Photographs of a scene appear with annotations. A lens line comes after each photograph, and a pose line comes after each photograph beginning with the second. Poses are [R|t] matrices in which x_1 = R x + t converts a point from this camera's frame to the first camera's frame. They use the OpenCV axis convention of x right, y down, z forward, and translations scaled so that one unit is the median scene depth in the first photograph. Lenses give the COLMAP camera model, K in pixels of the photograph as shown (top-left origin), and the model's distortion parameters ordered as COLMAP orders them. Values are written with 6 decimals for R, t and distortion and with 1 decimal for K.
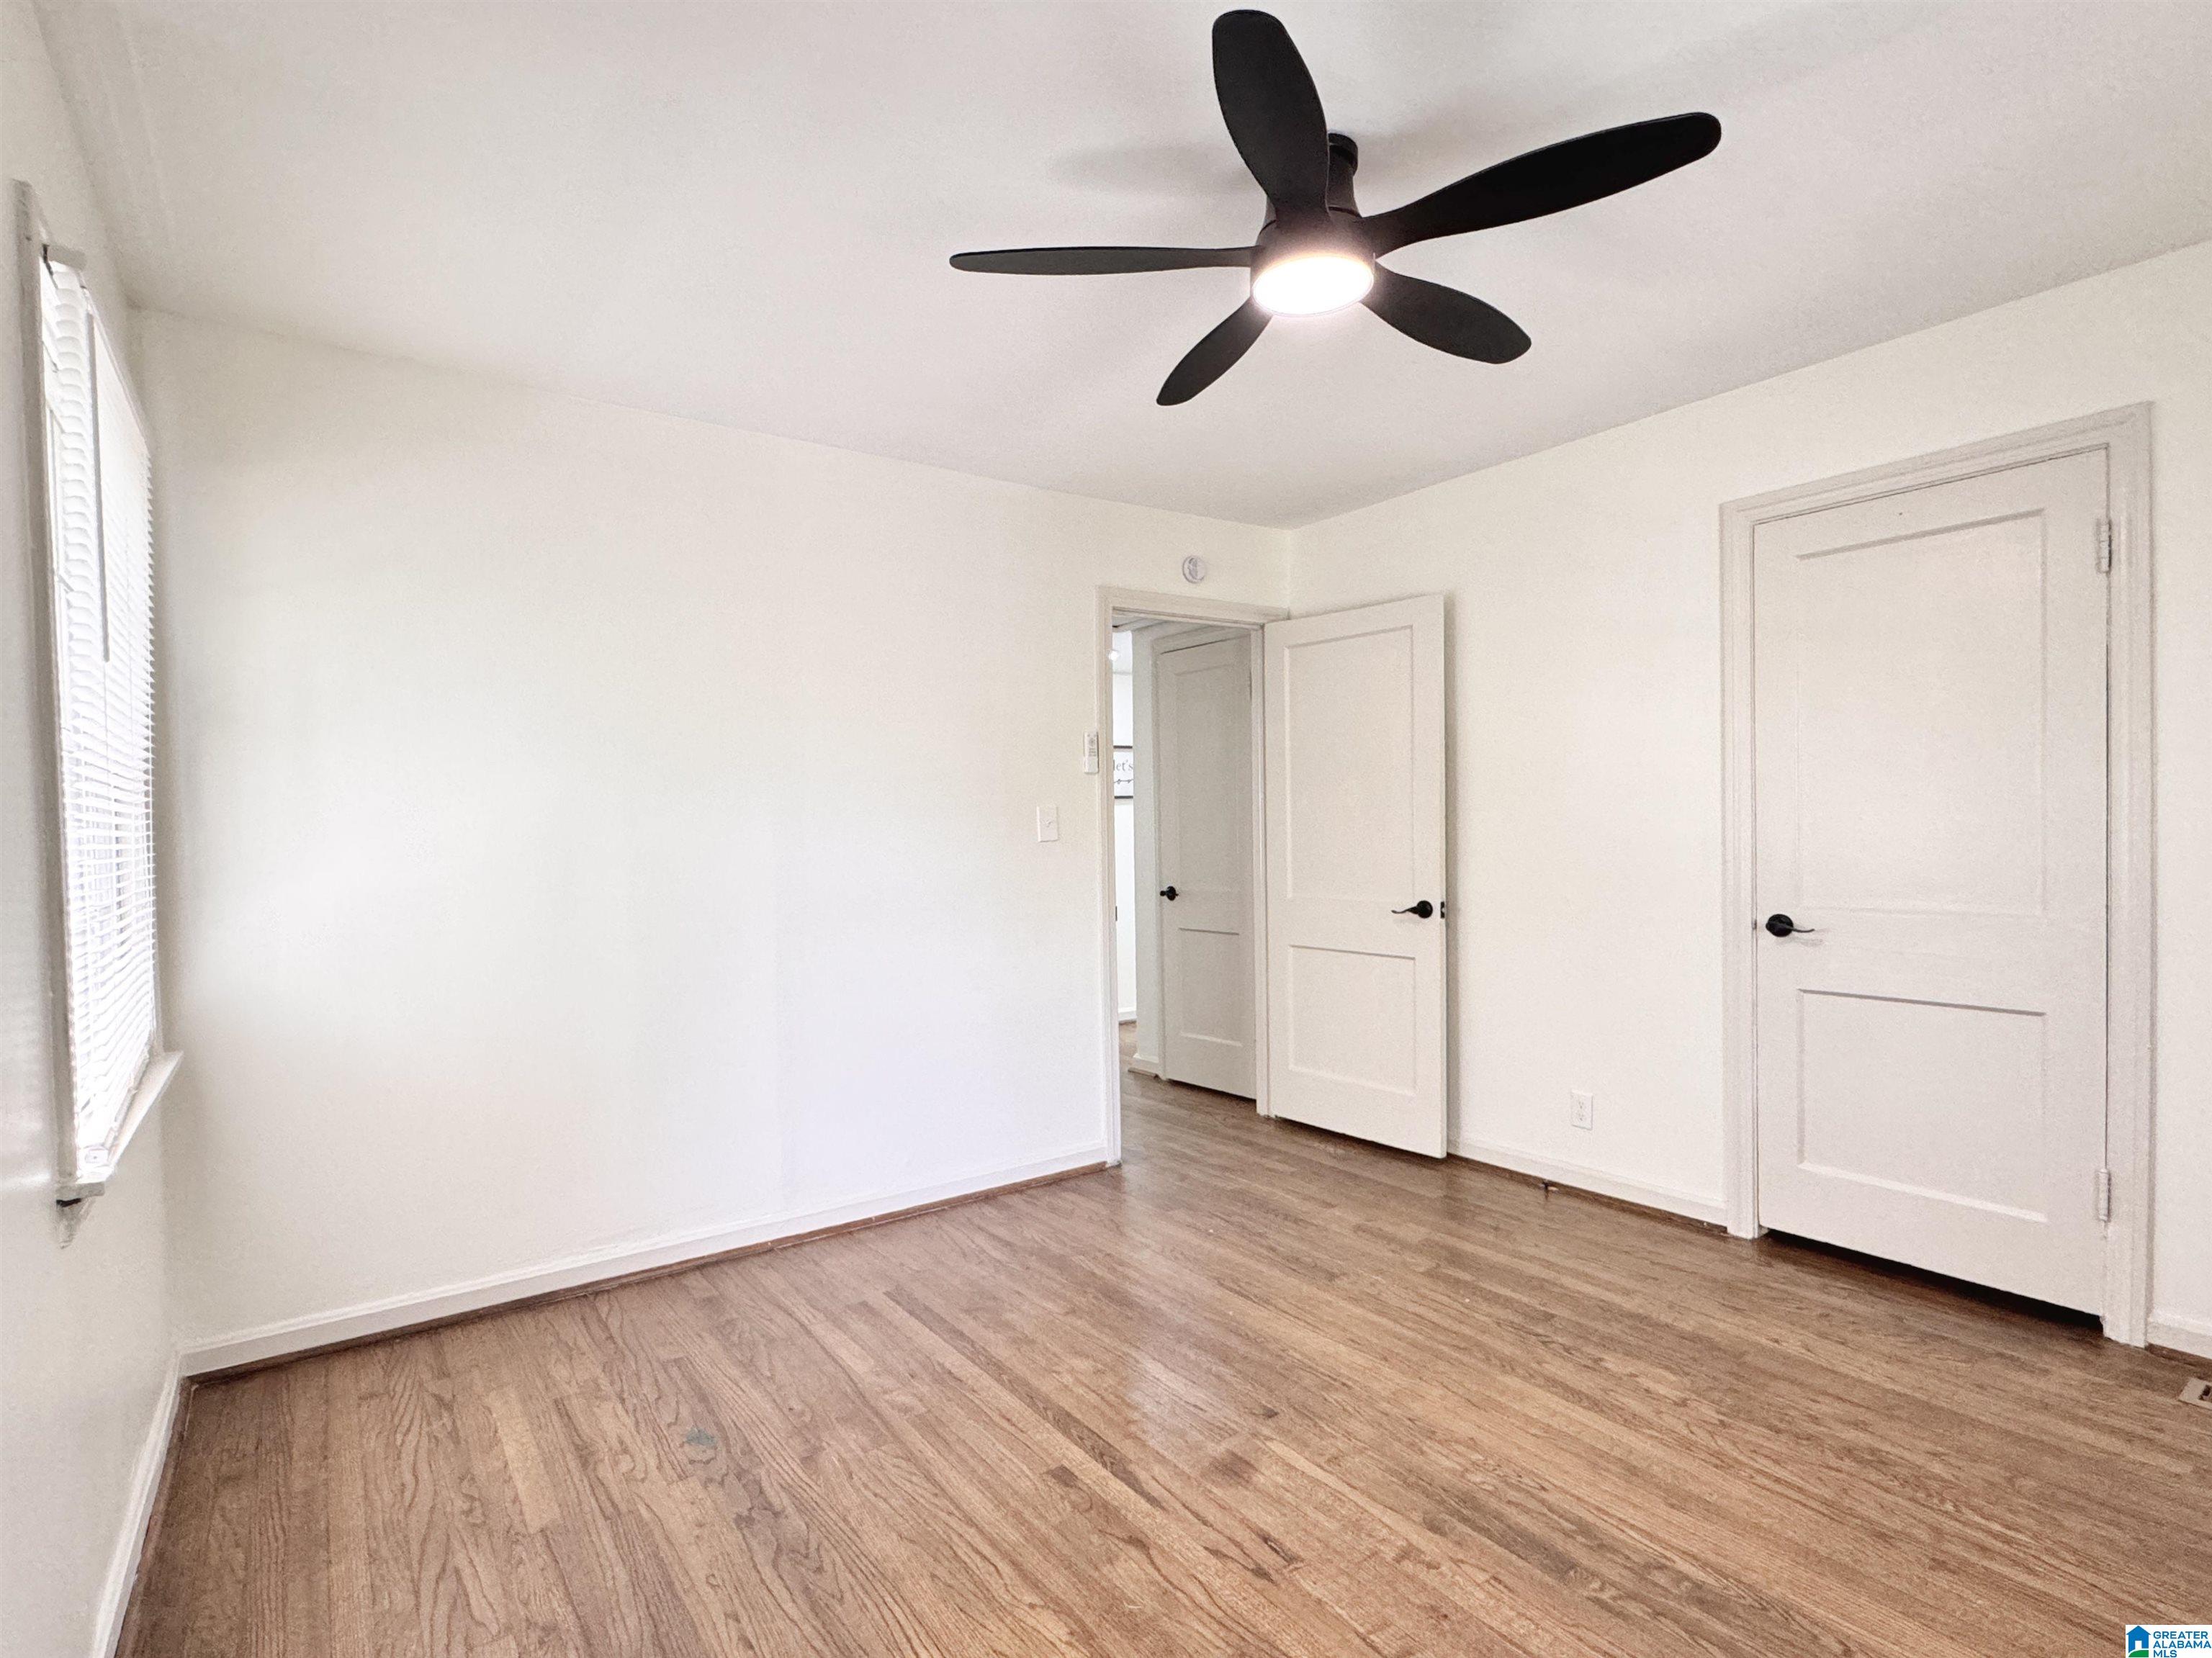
lens RADIAL K [[1144.6, 0, 1100.5], [0, 1144.6, 837.4], [0, 0, 1]] dist [-0.004948, 0.000541]
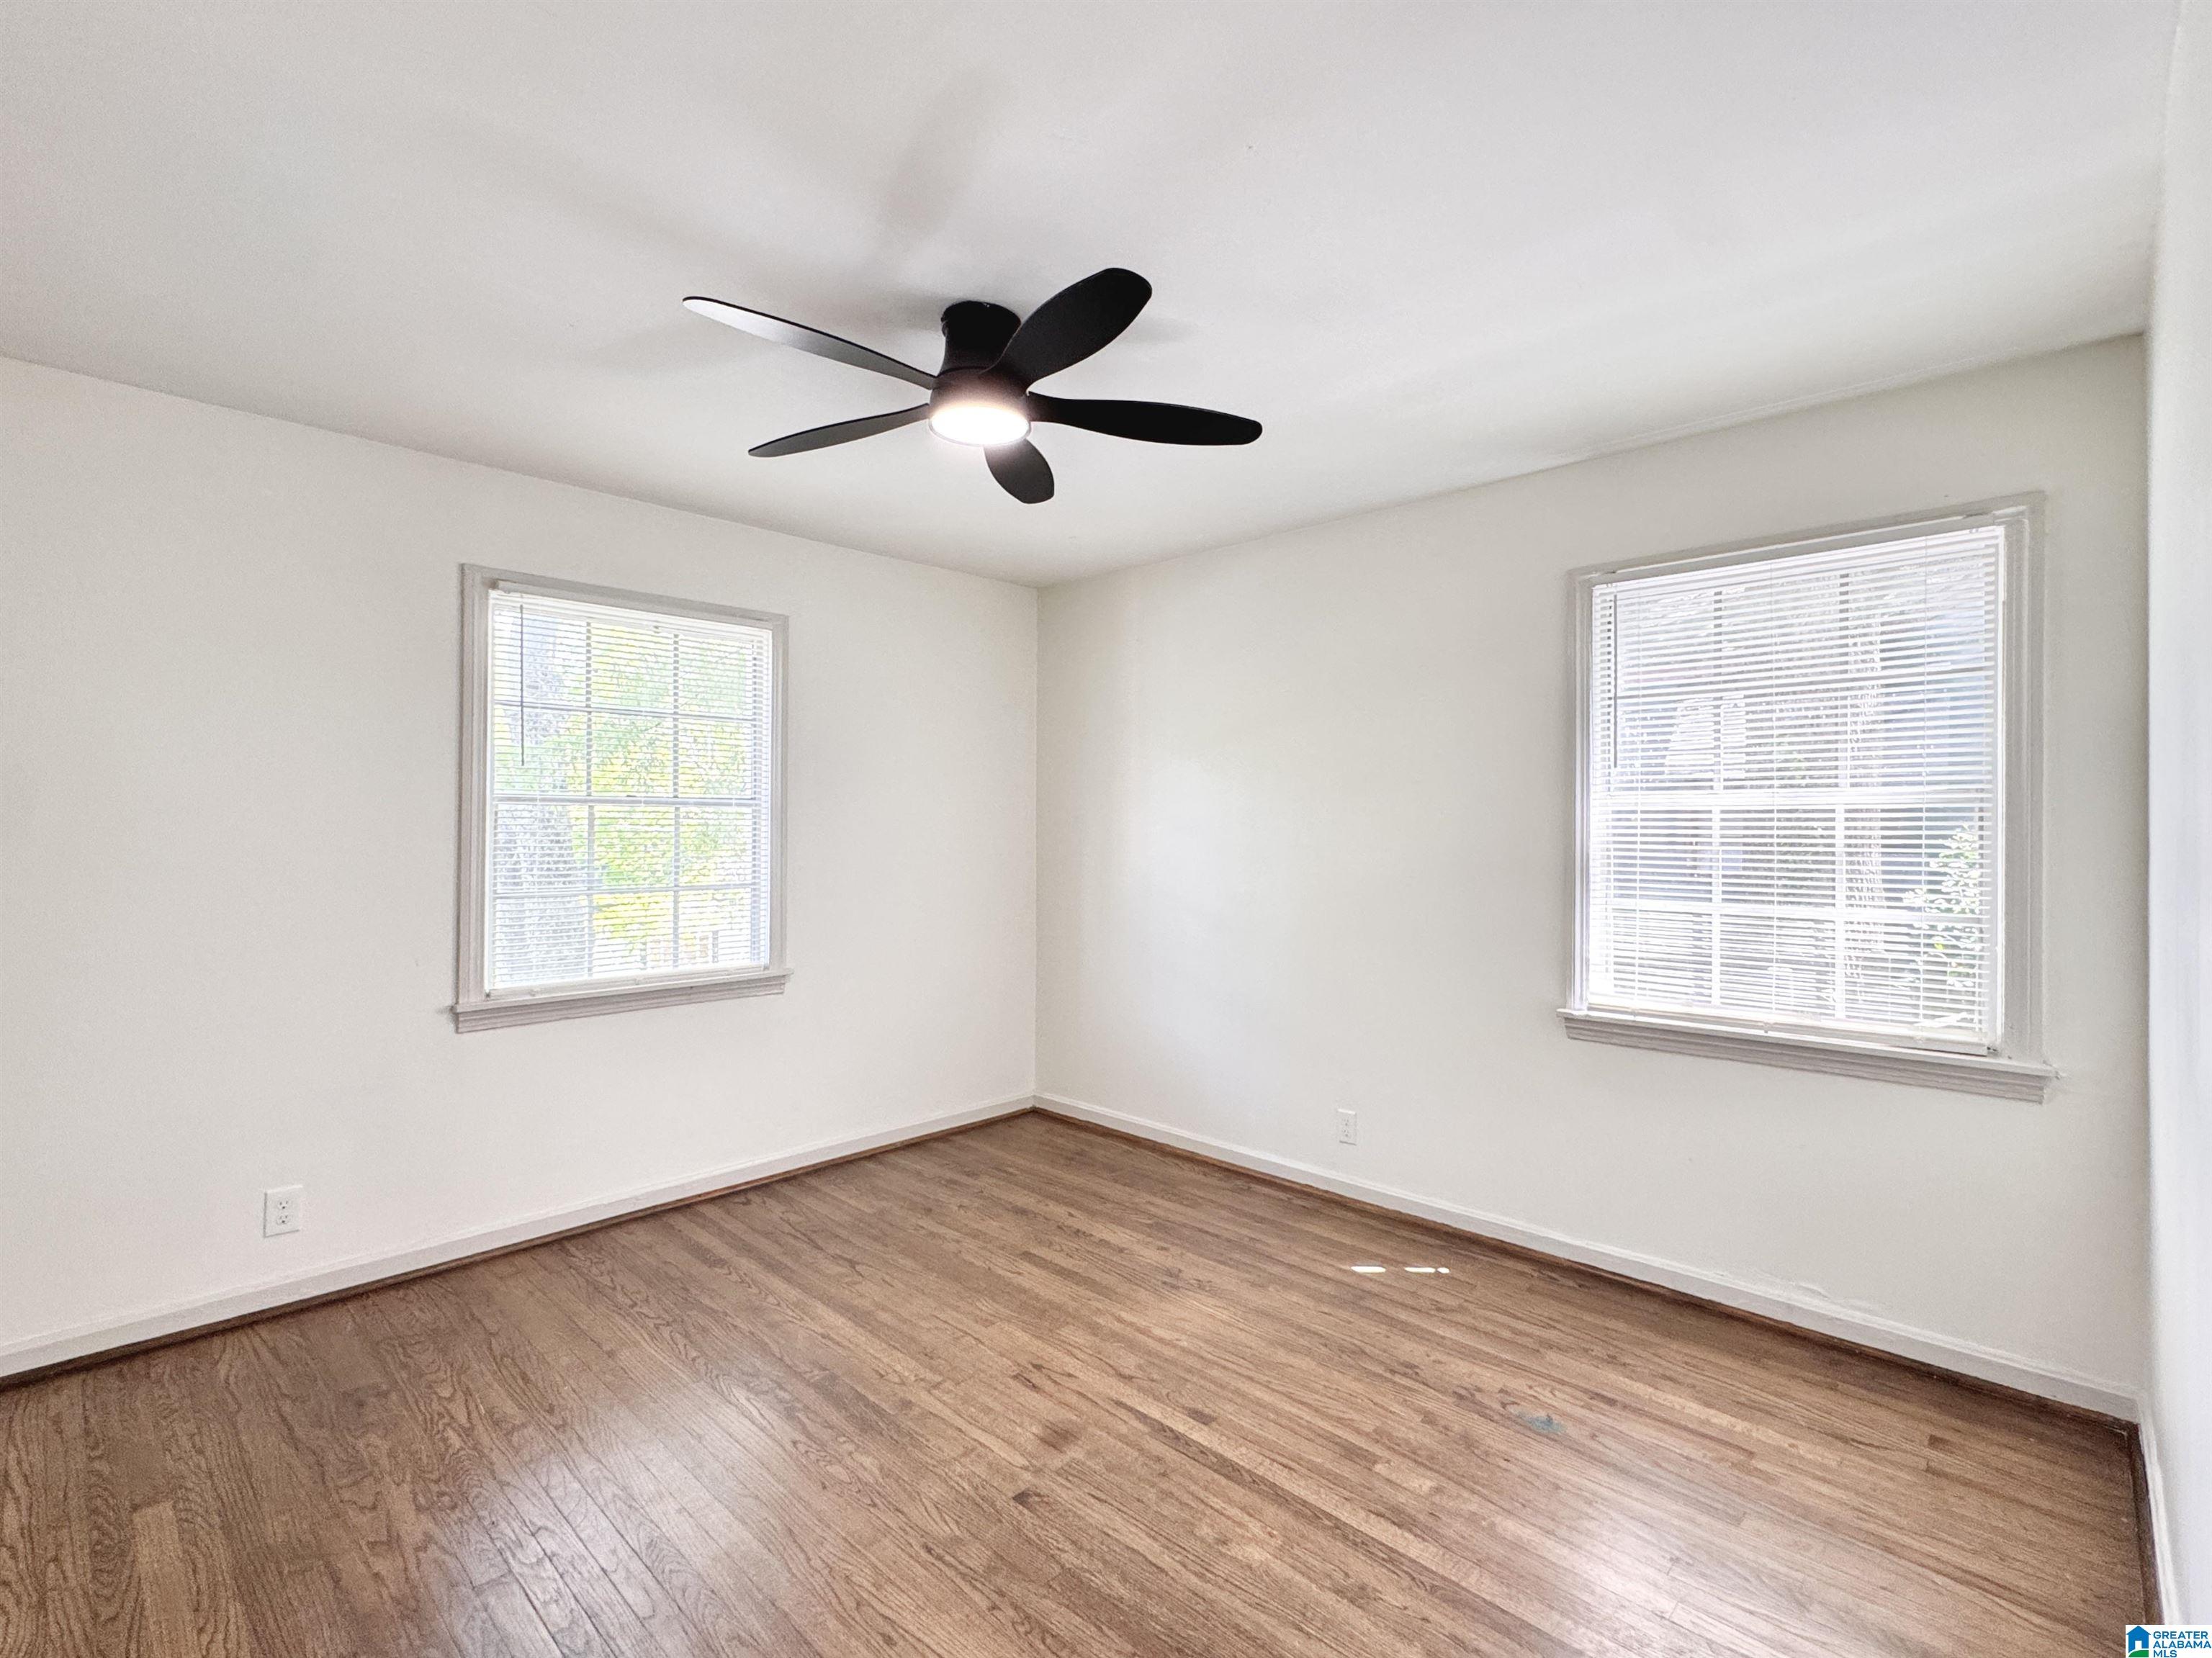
lens RADIAL K [[971.8, 0, 1112.3], [0, 971.8, 826.5], [0, 0, 1]] dist [-0.005258, -0.000238]
pose [[-0.982924, 0.015163, -0.183387, 0.228358], [0.013981, 0.999872, 0.007734, -0.061523], [0.183481, 0.005038, -0.983010, 1.927726]]
